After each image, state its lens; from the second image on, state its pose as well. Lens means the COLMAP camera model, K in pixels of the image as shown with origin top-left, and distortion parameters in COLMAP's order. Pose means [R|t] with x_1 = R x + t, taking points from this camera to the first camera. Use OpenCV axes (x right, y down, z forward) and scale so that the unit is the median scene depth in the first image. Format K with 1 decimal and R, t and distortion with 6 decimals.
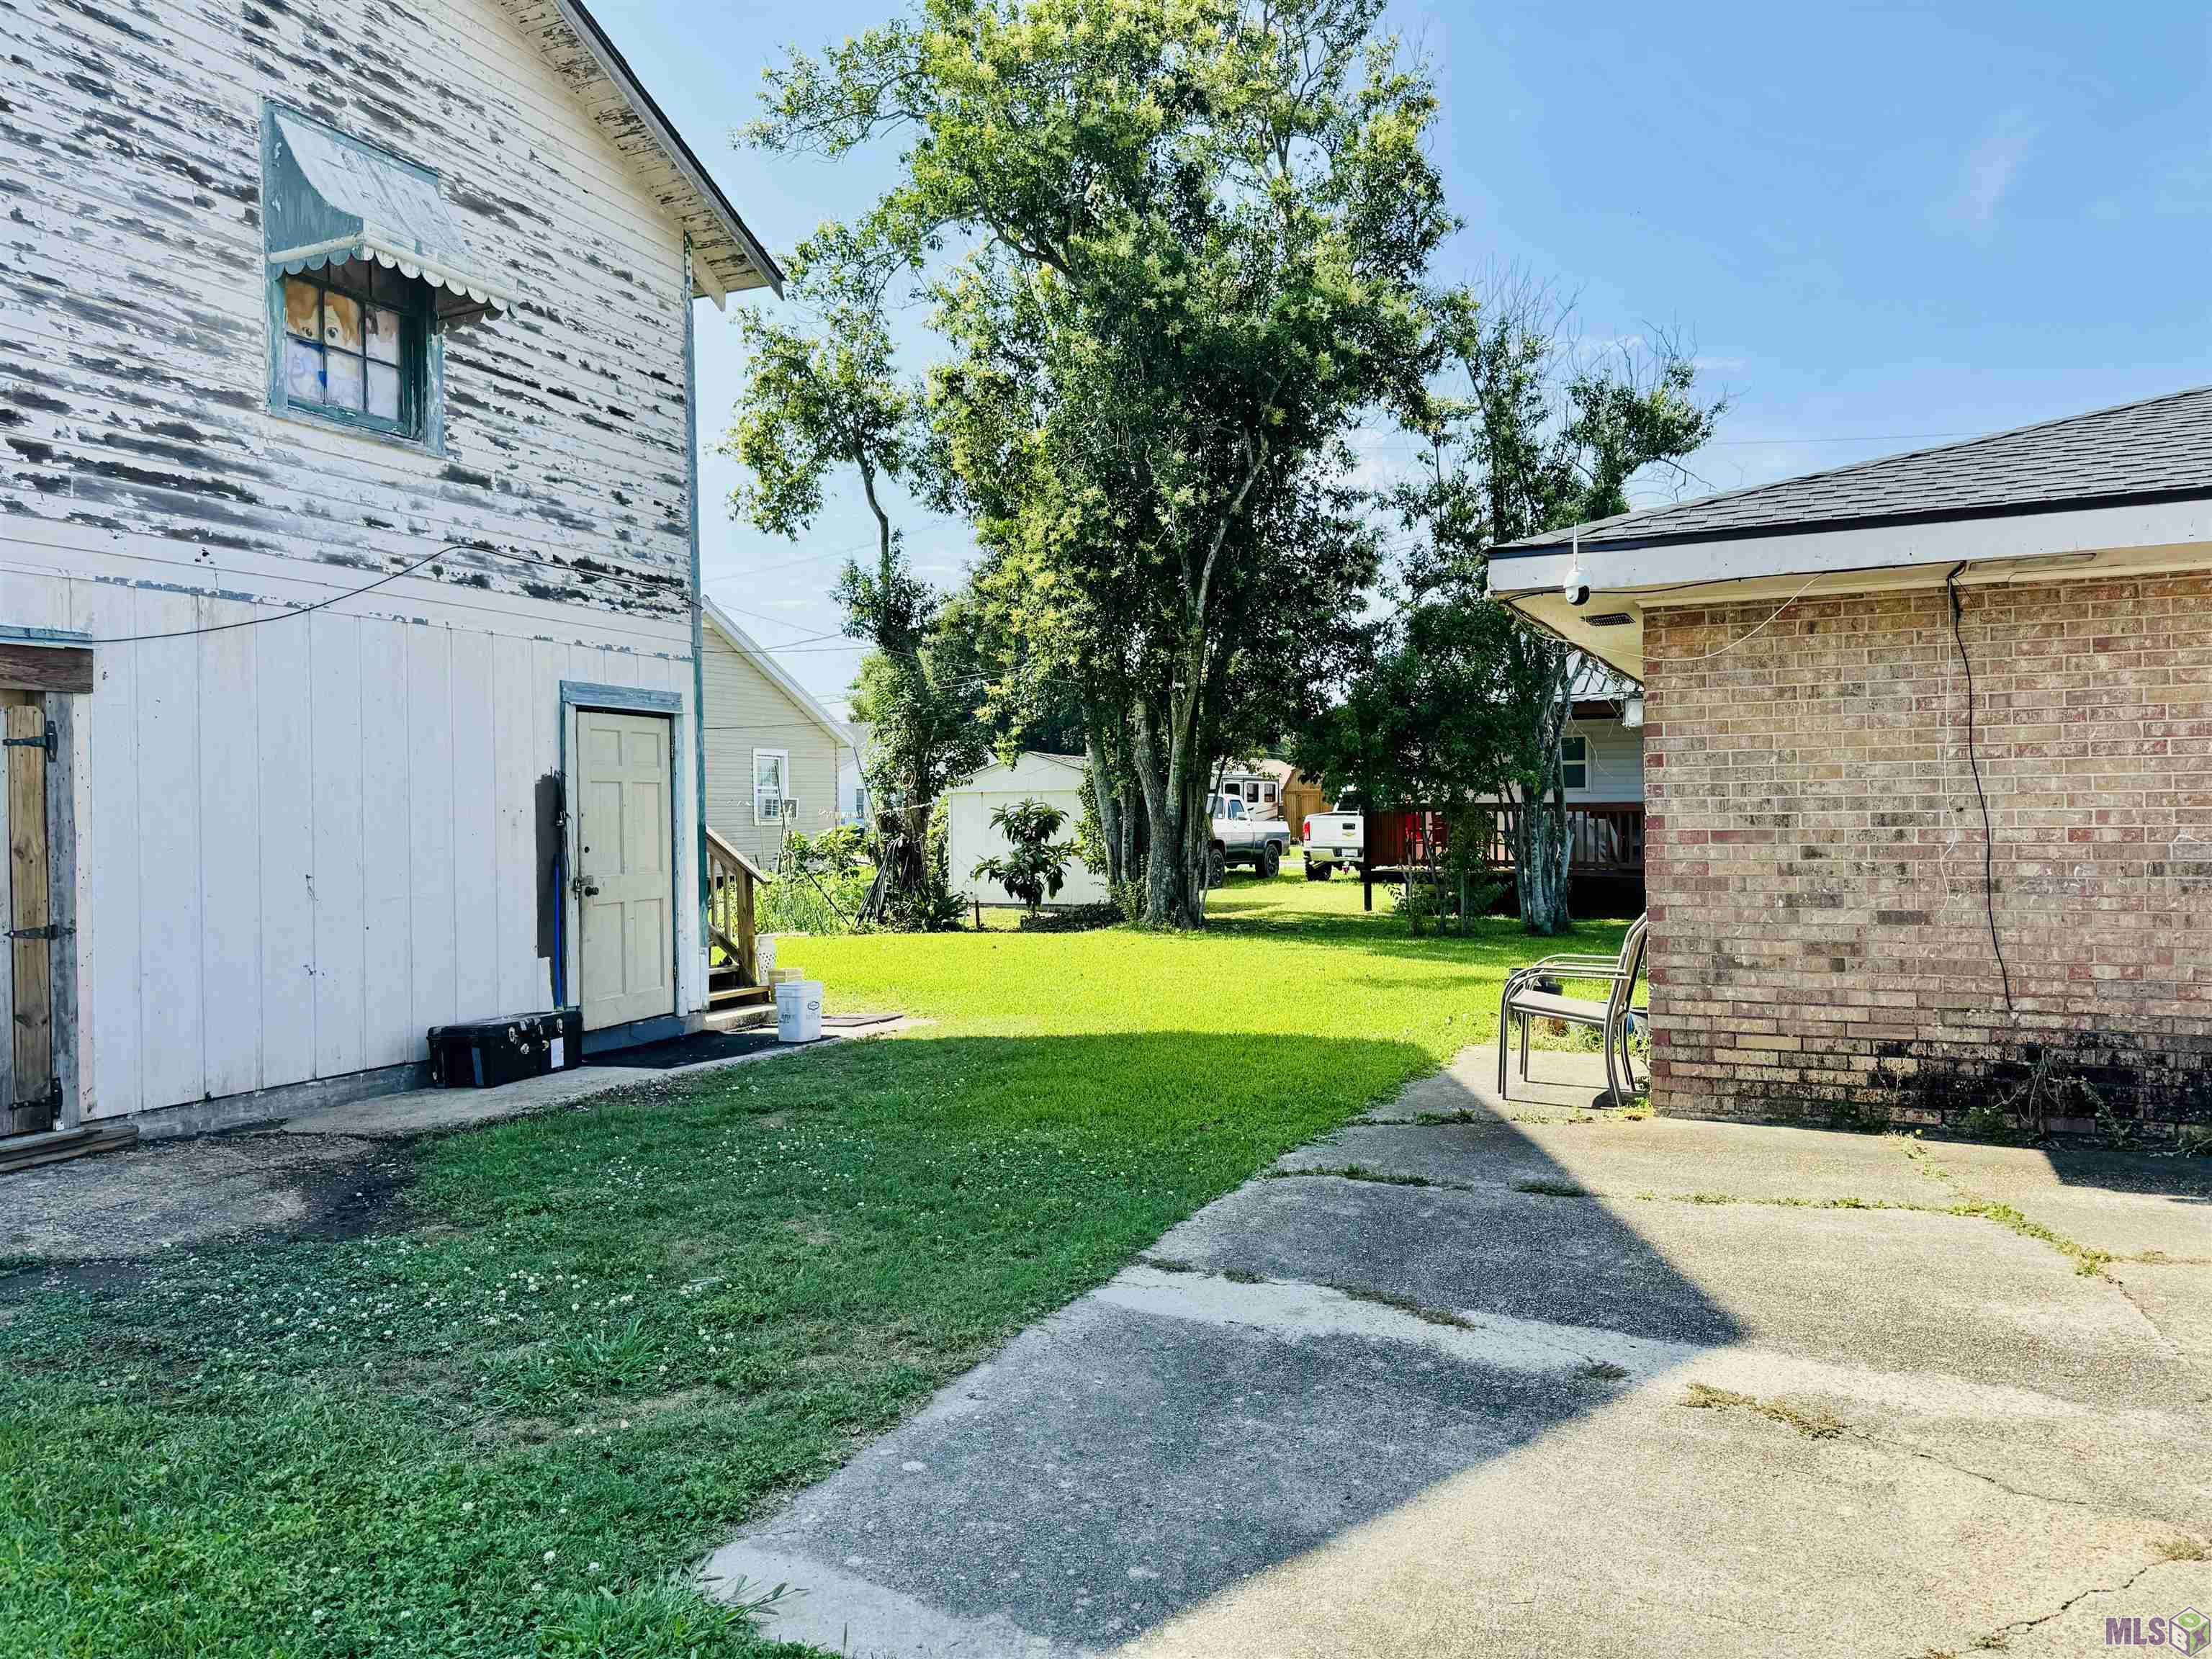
lens RADIAL K [[1545.4, 0, 1086.5], [0, 1545.4, 817.8], [0, 0, 1]] dist [0.027113, -0.038136]
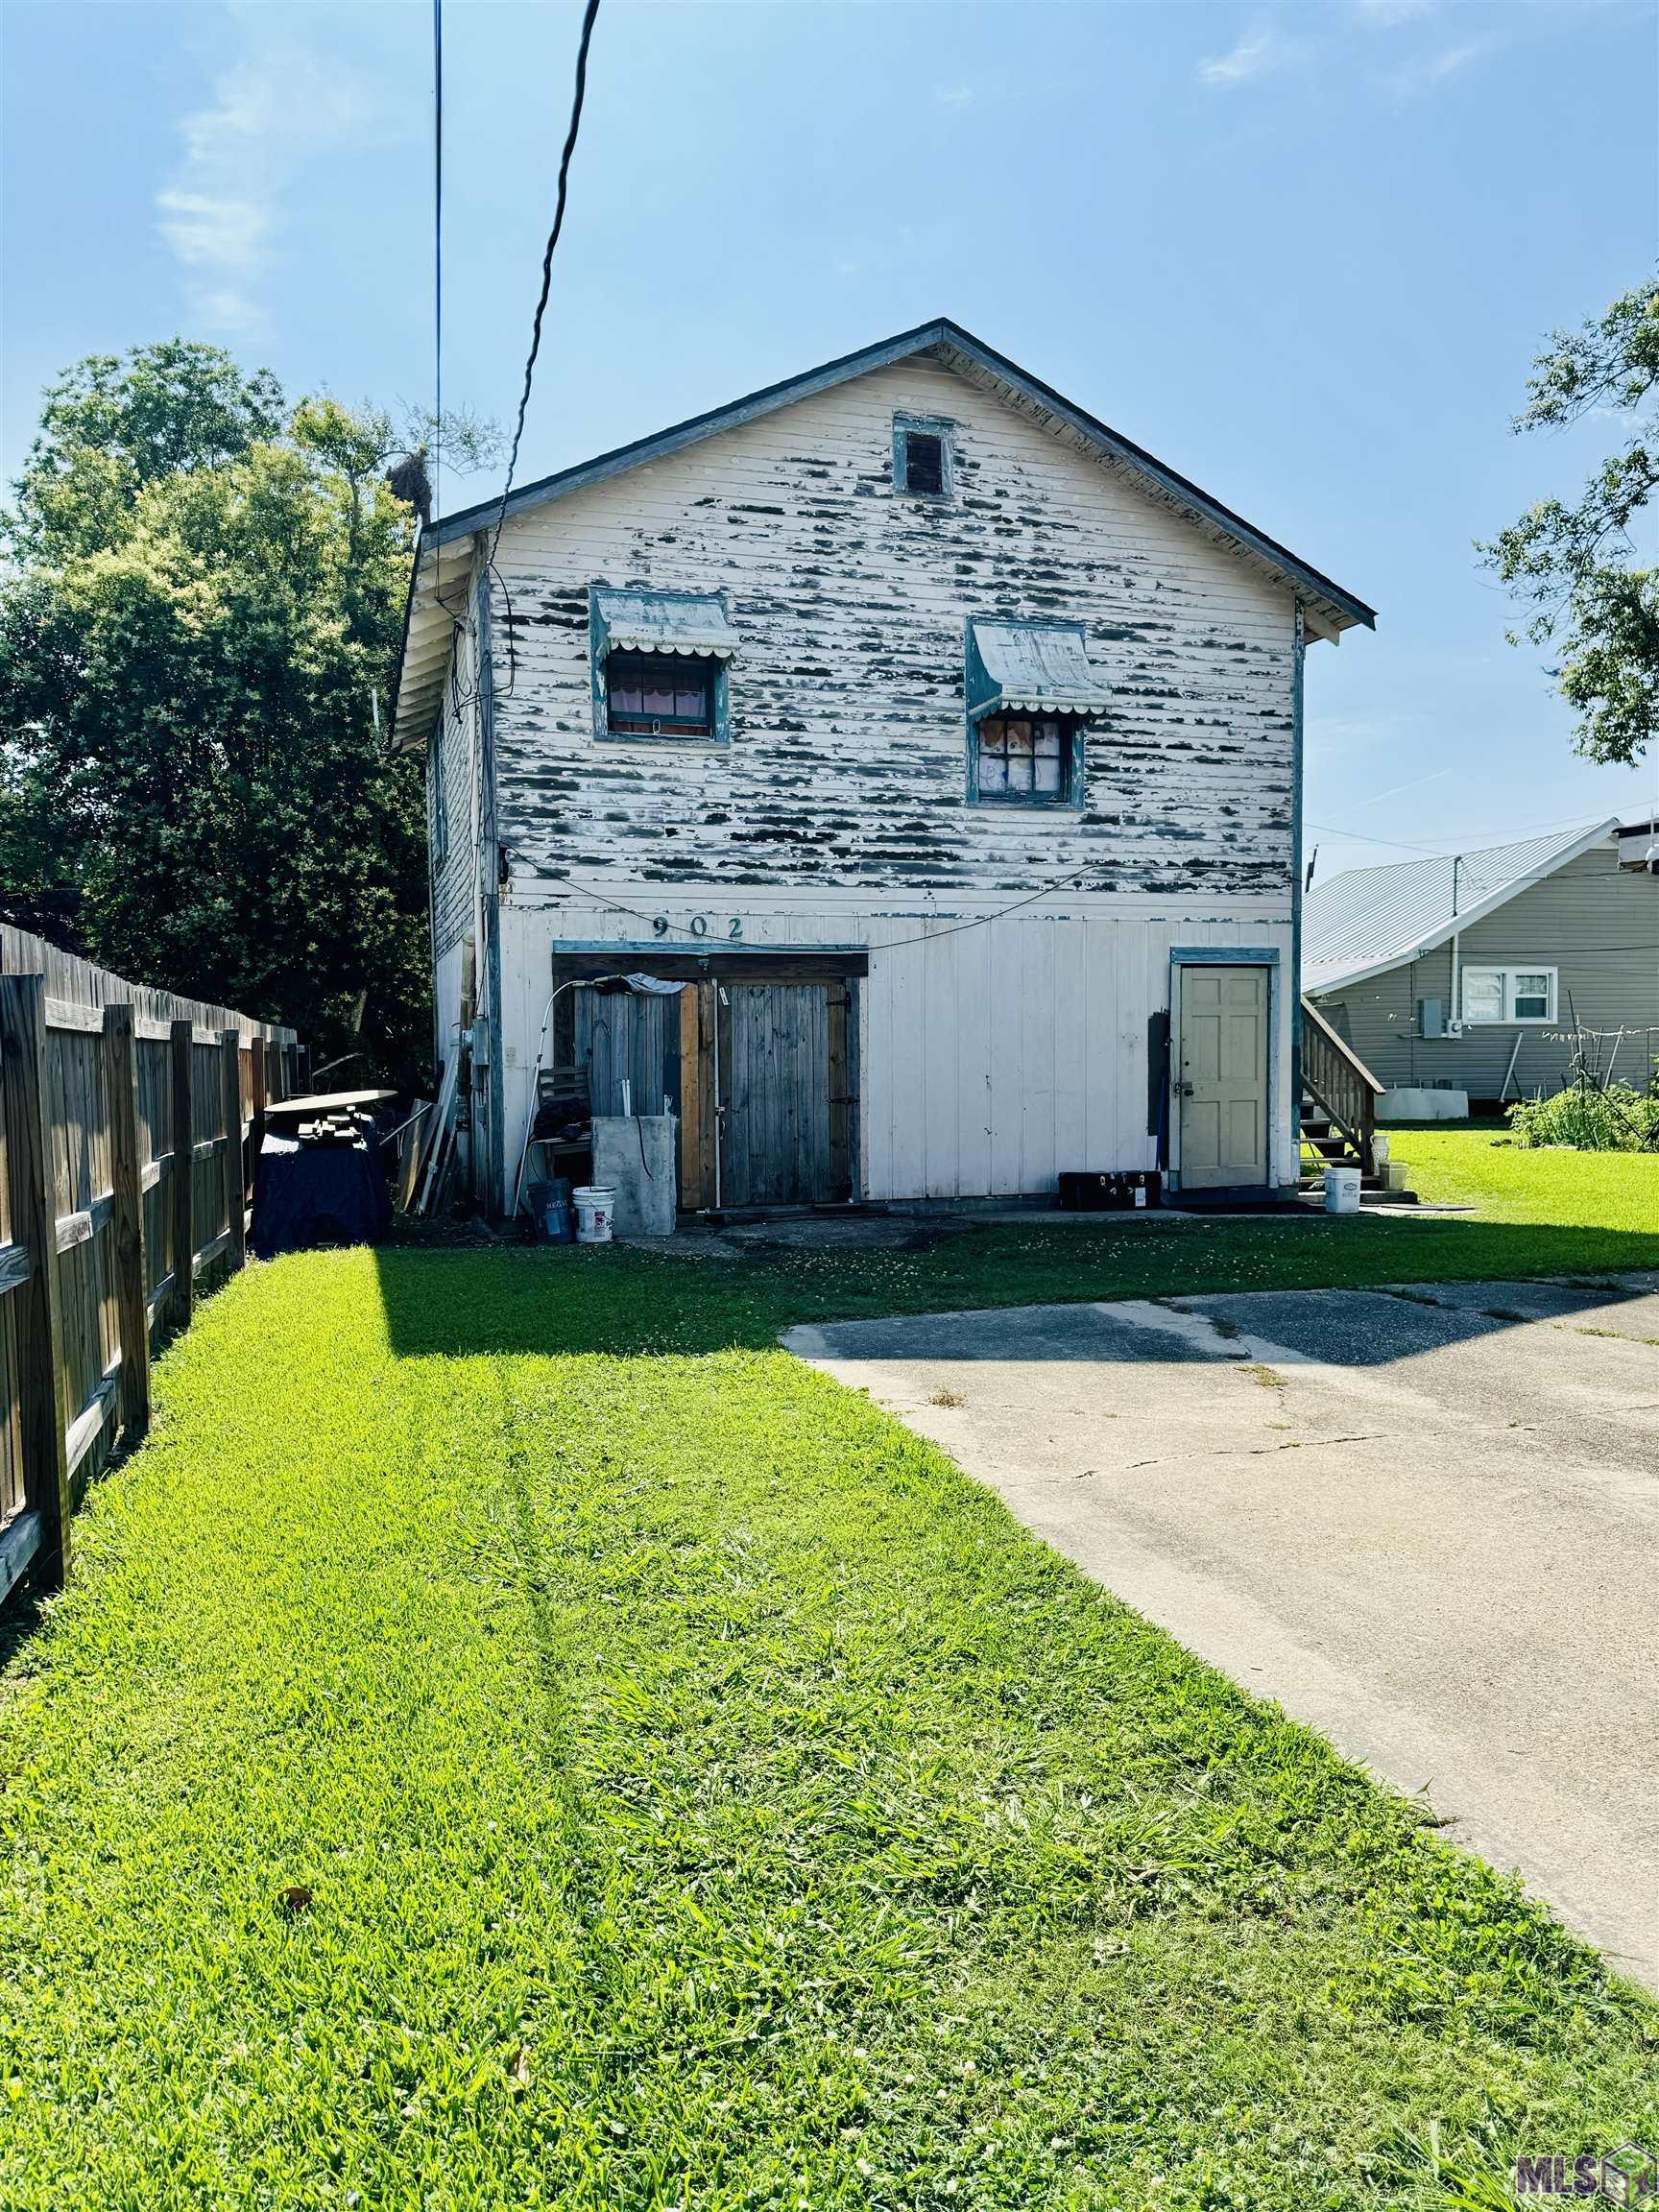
lens RADIAL K [[1545.4, 0, 831.7], [0, 1545.4, 1125.5], [0, 0, 1]] dist [0.027113, -0.038136]
pose [[0.665954, 0.042027, -0.744808, 0.677784], [0.002145, 0.998300, 0.058248, -0.008082], [0.745989, -0.040388, 0.664732, -0.269071]]
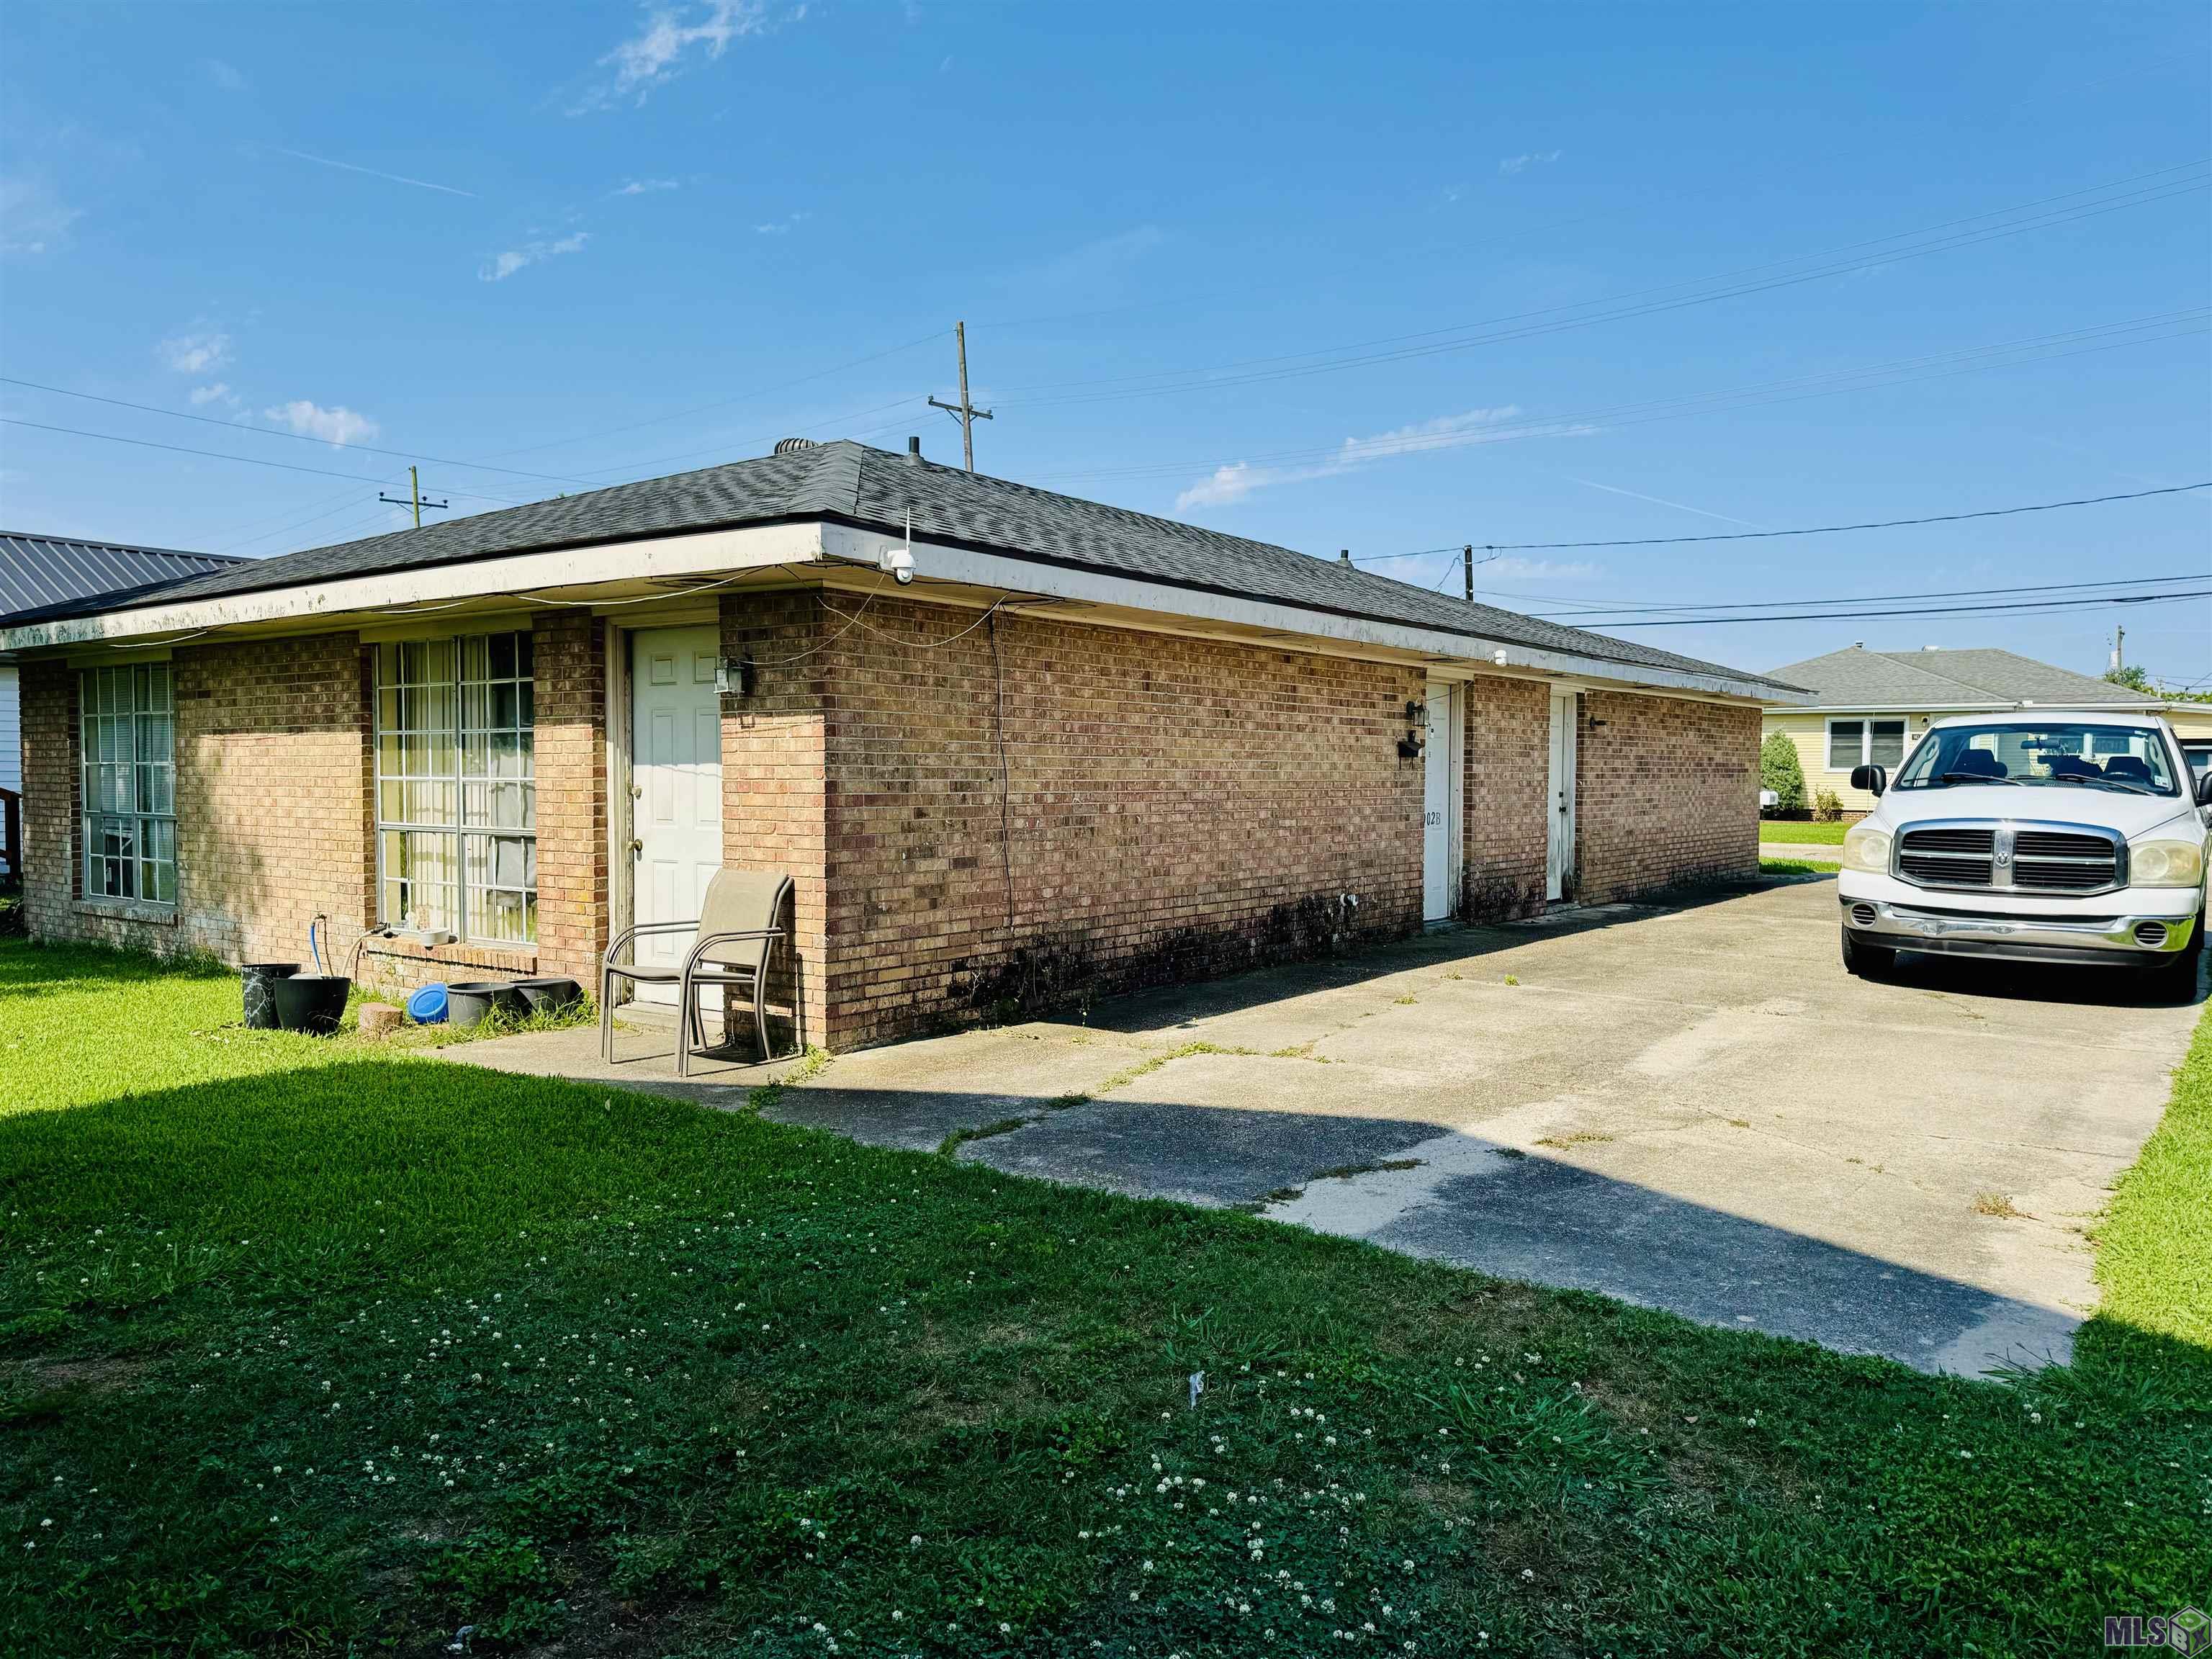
lens RADIAL K [[1545.4, 0, 1085.7], [0, 1545.4, 830.9], [0, 0, 1]] dist [0.027113, -0.038136]
pose [[0.192350, -0.021290, 0.981095, -0.342145], [-0.008233, 0.999694, 0.023308, 0.003486], [-0.981292, -0.012560, 0.192116, 0.314913]]
